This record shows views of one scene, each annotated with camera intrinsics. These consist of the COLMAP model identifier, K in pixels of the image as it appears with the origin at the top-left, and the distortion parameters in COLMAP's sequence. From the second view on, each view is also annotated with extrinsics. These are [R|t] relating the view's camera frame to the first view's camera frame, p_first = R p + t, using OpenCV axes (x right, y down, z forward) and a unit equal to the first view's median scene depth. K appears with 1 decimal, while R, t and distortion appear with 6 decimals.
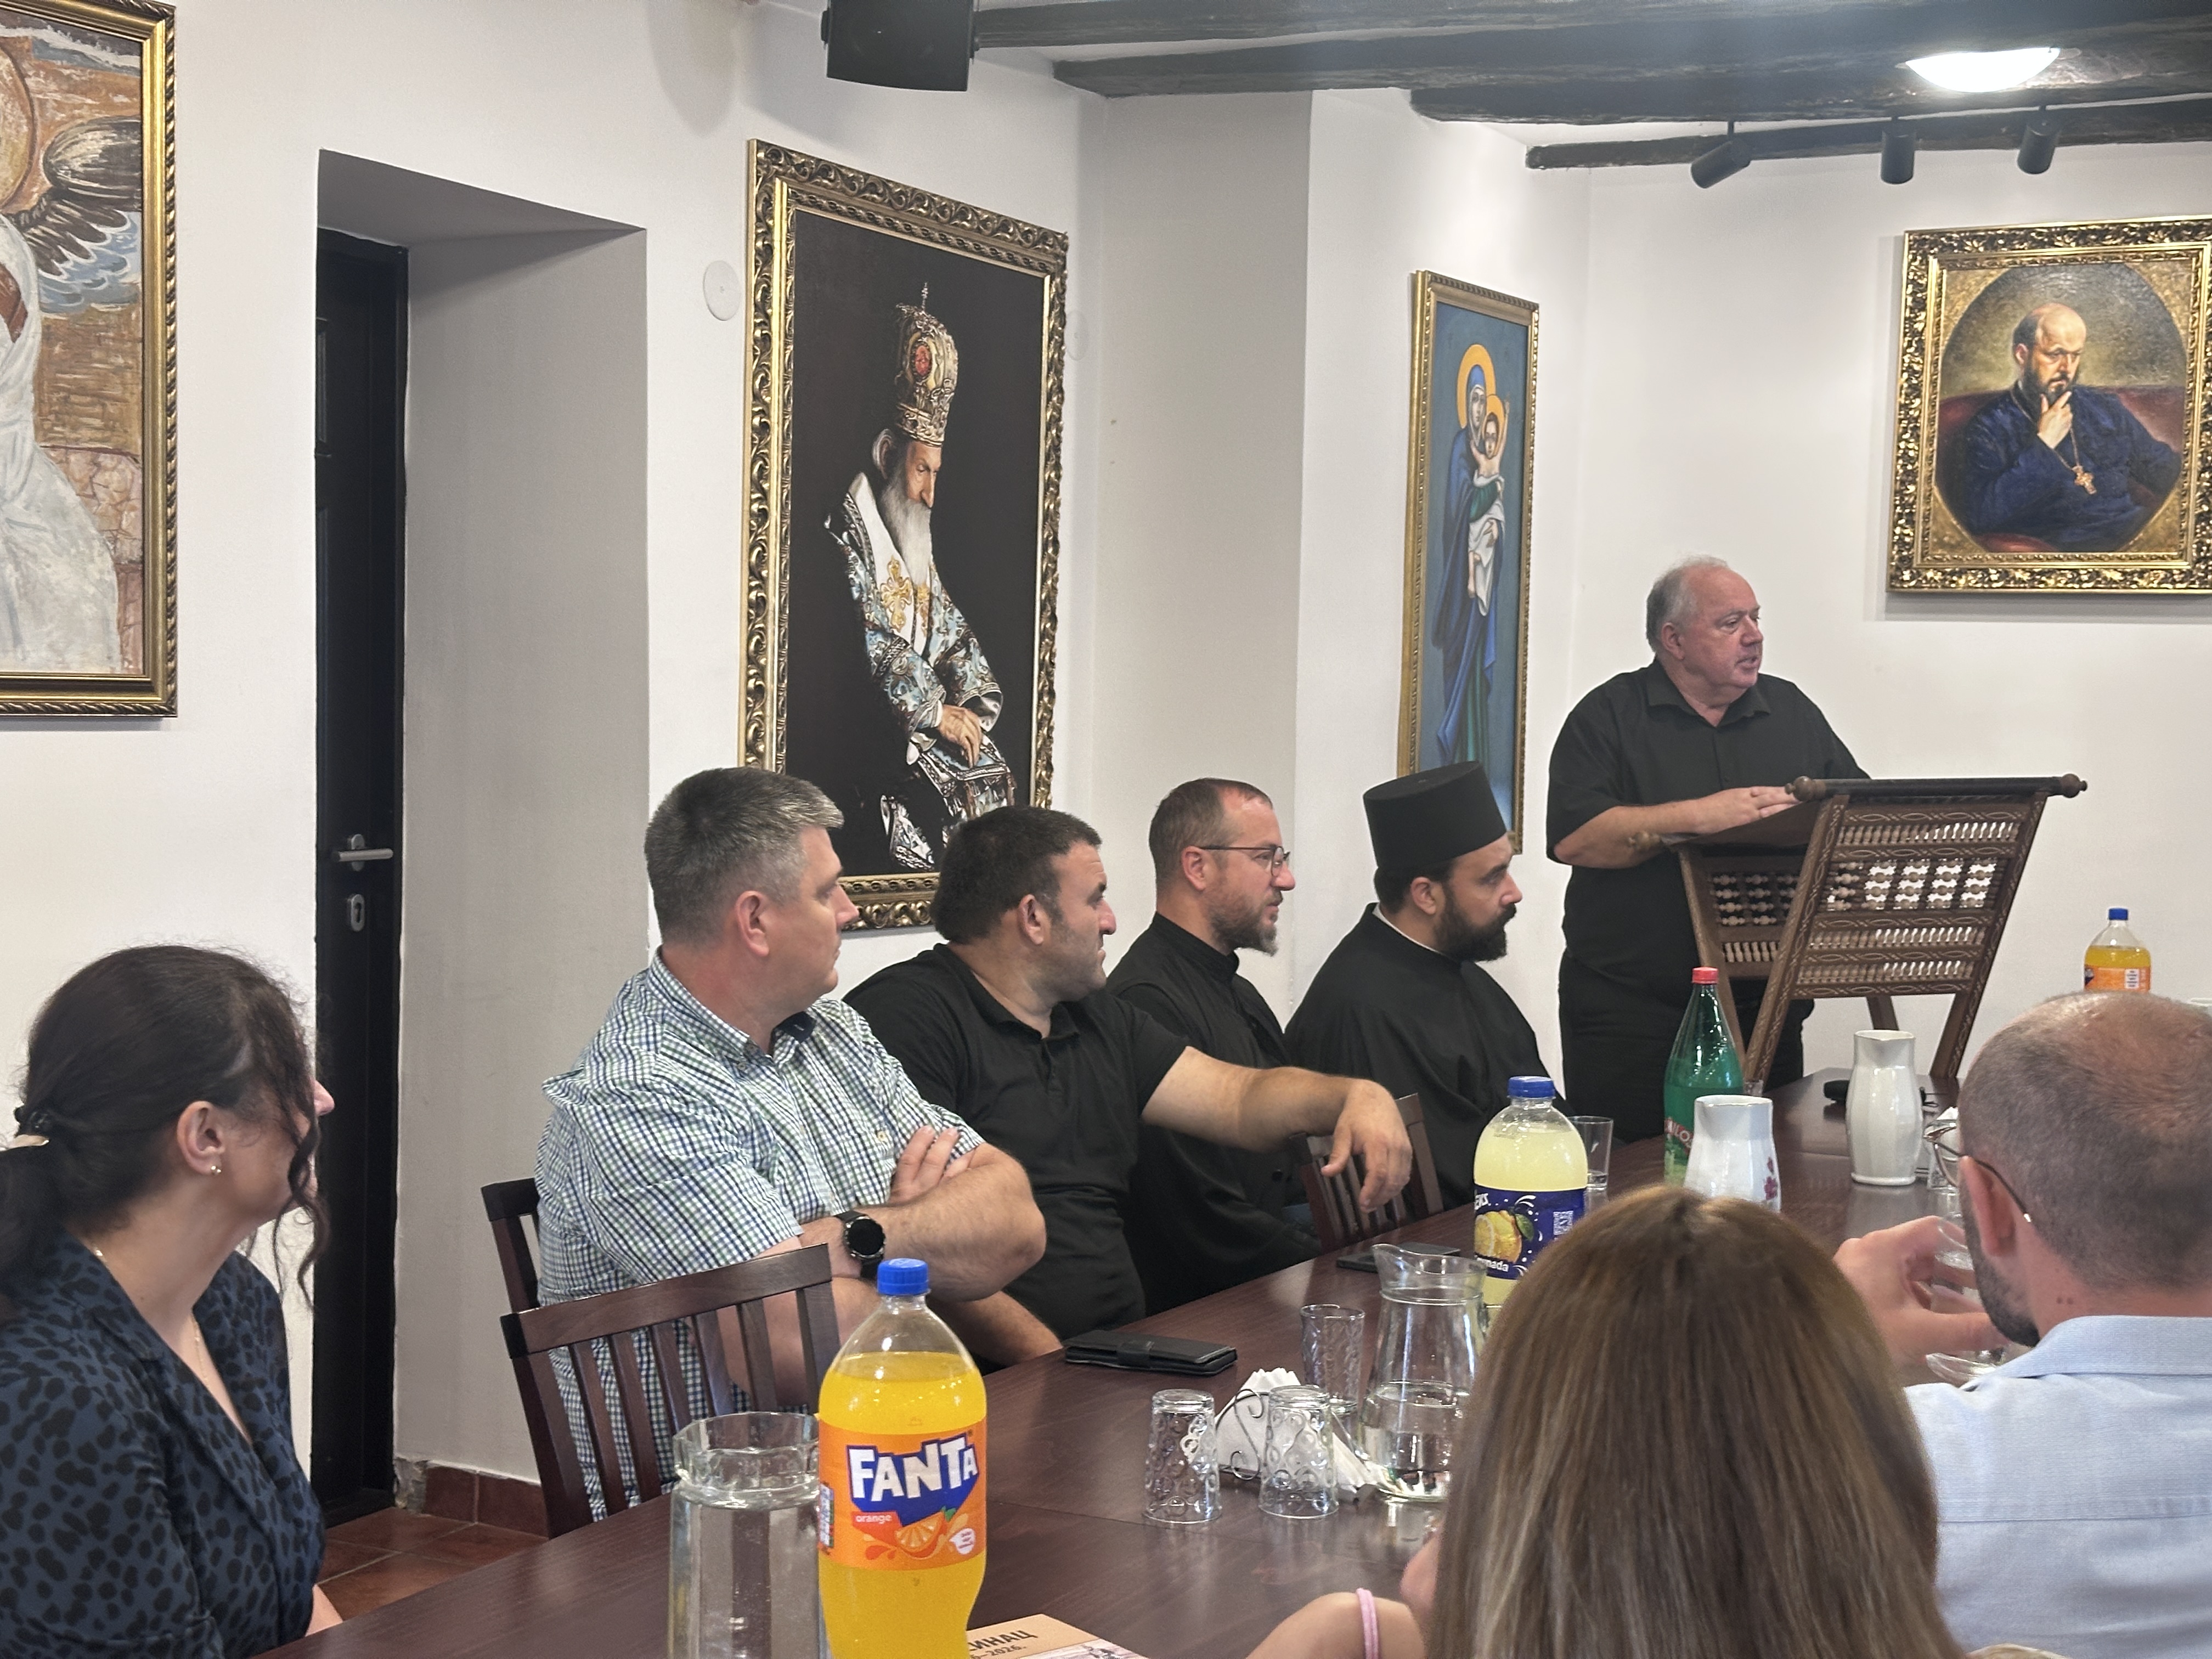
lens RADIAL K [[3121.5, 0, 1050.1], [0, 3121.5, 862.6], [0, 0, 1]] dist [0.091619, 0.000000]
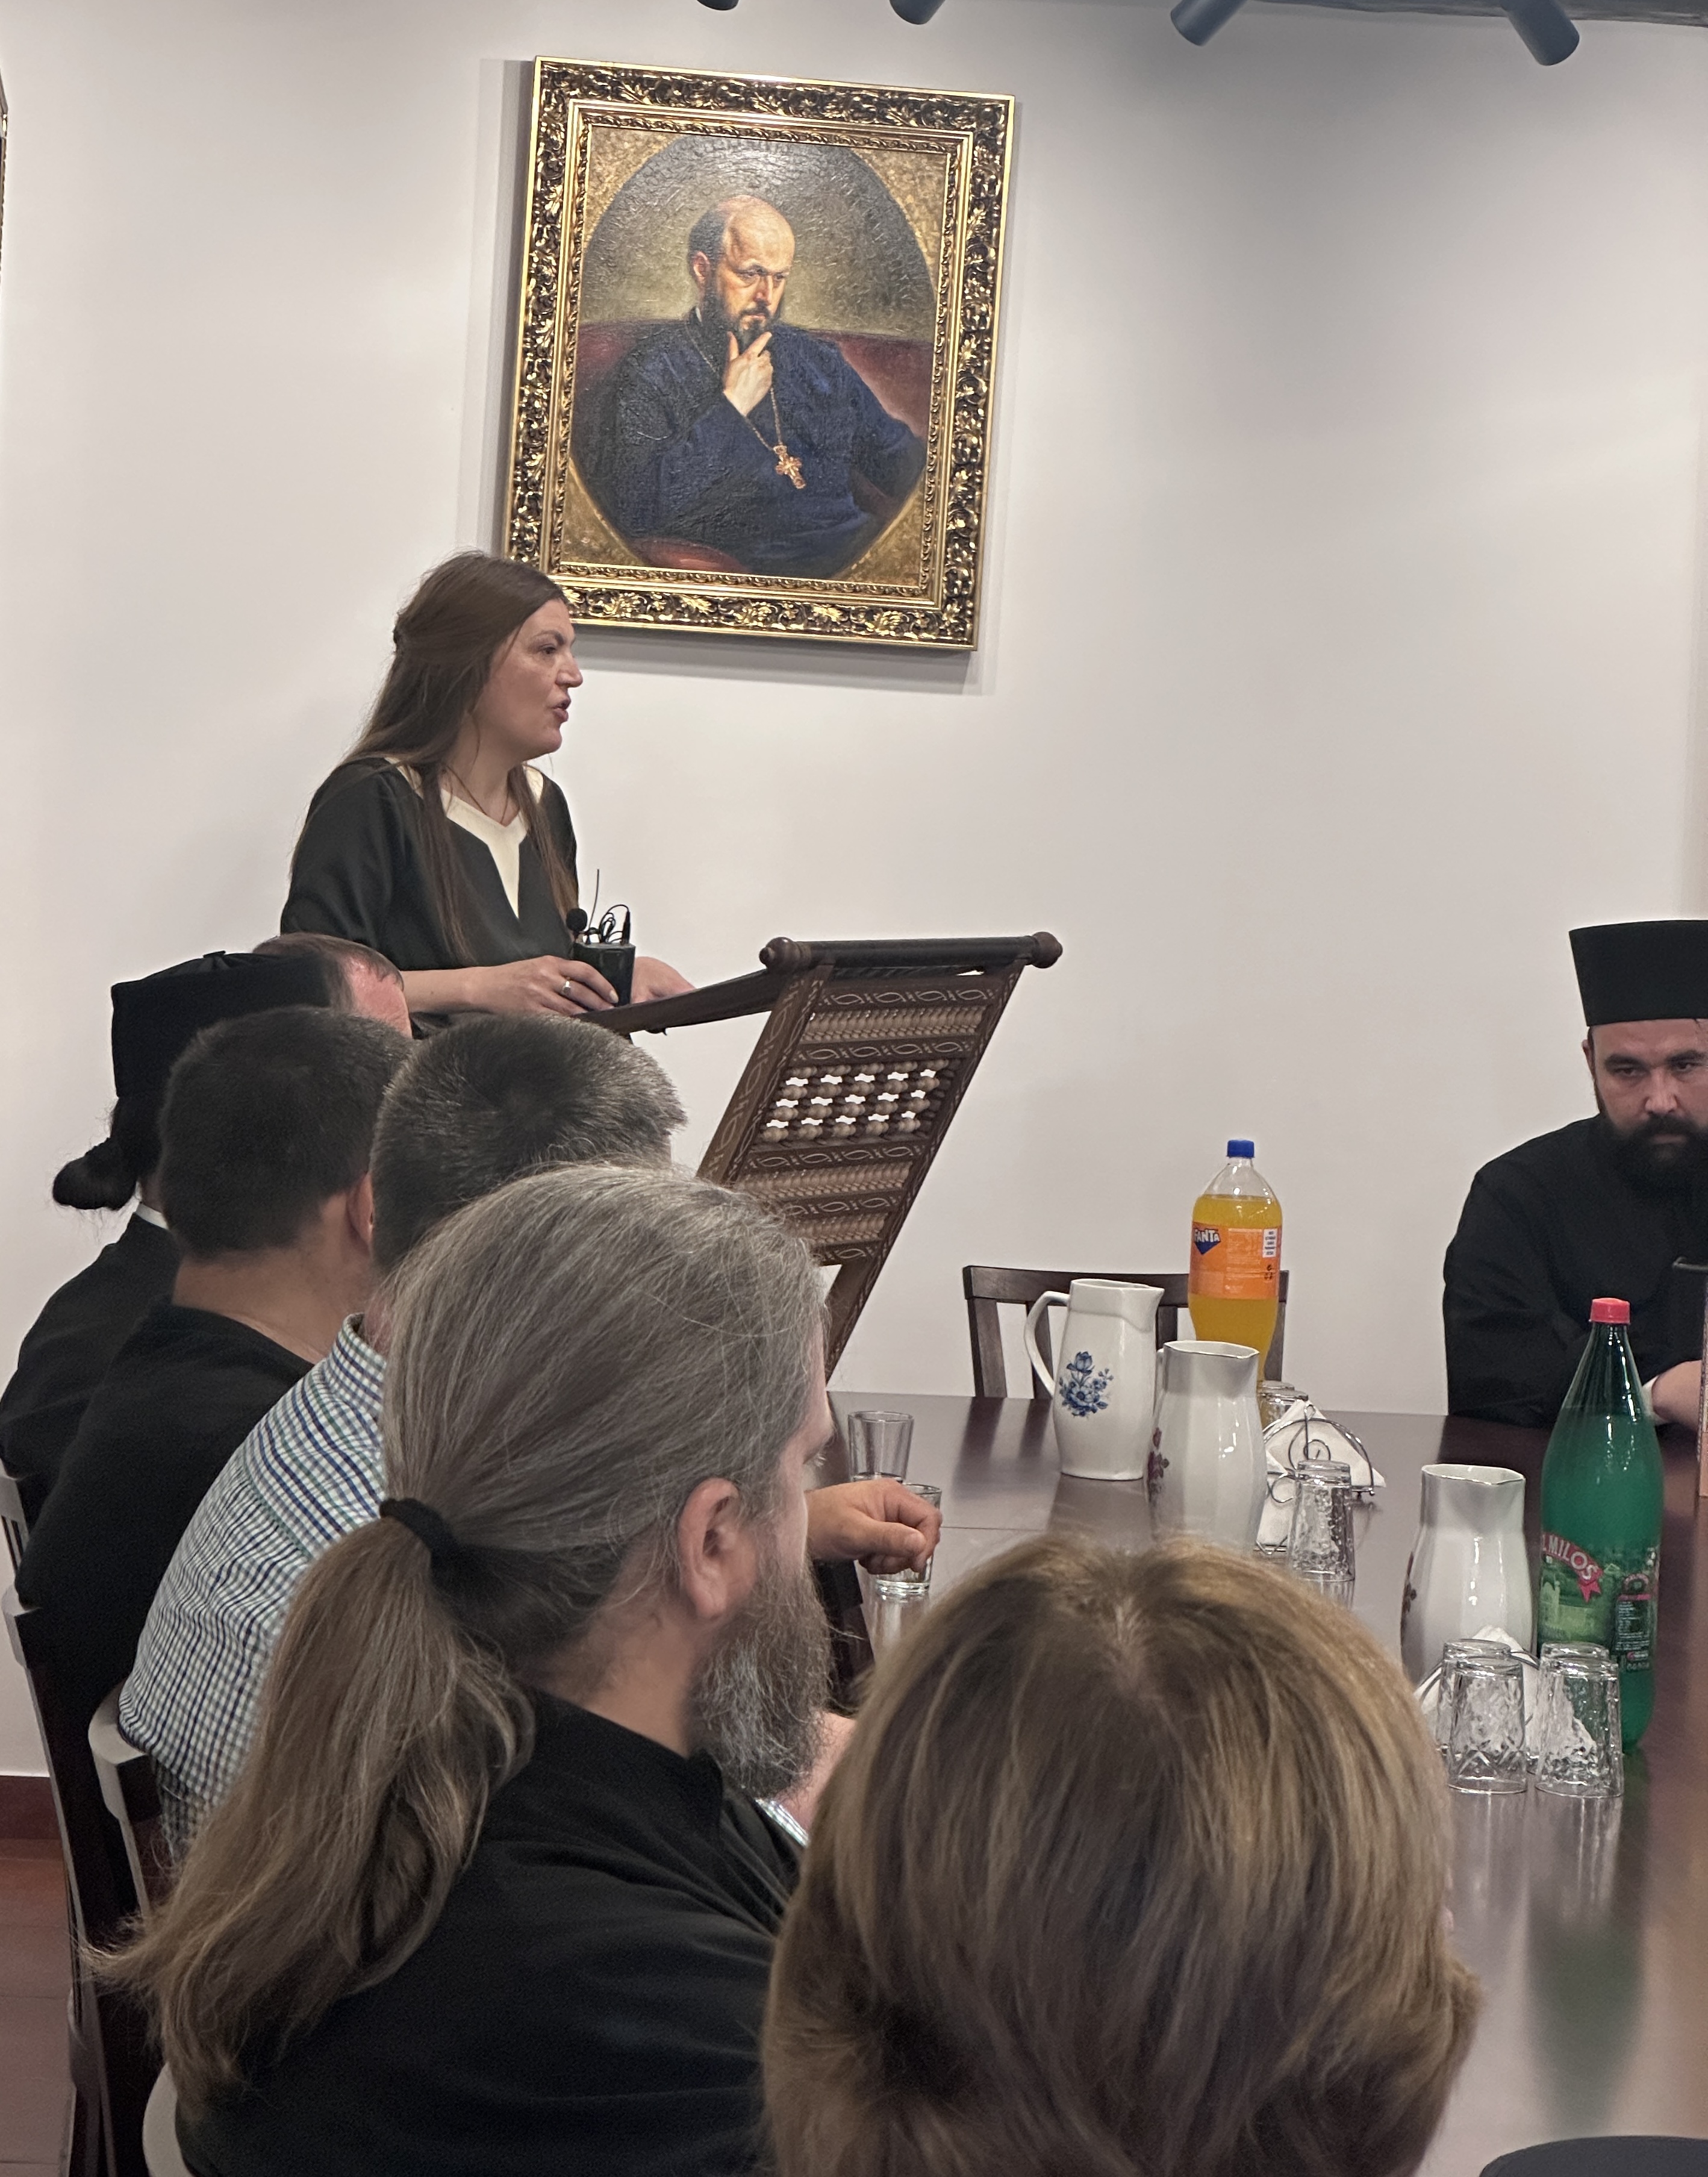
lens RADIAL K [[5189.3, 0, 860.7], [0, 5189.3, 1098.7], [0, 0, 1]] dist [-0.023529, 0.000000]
pose [[0.793117, -0.016032, 0.608858, -0.343963], [-0.006148, 0.999392, 0.034324, -0.027247], [-0.609038, -0.030966, 0.792537, 0.127507]]
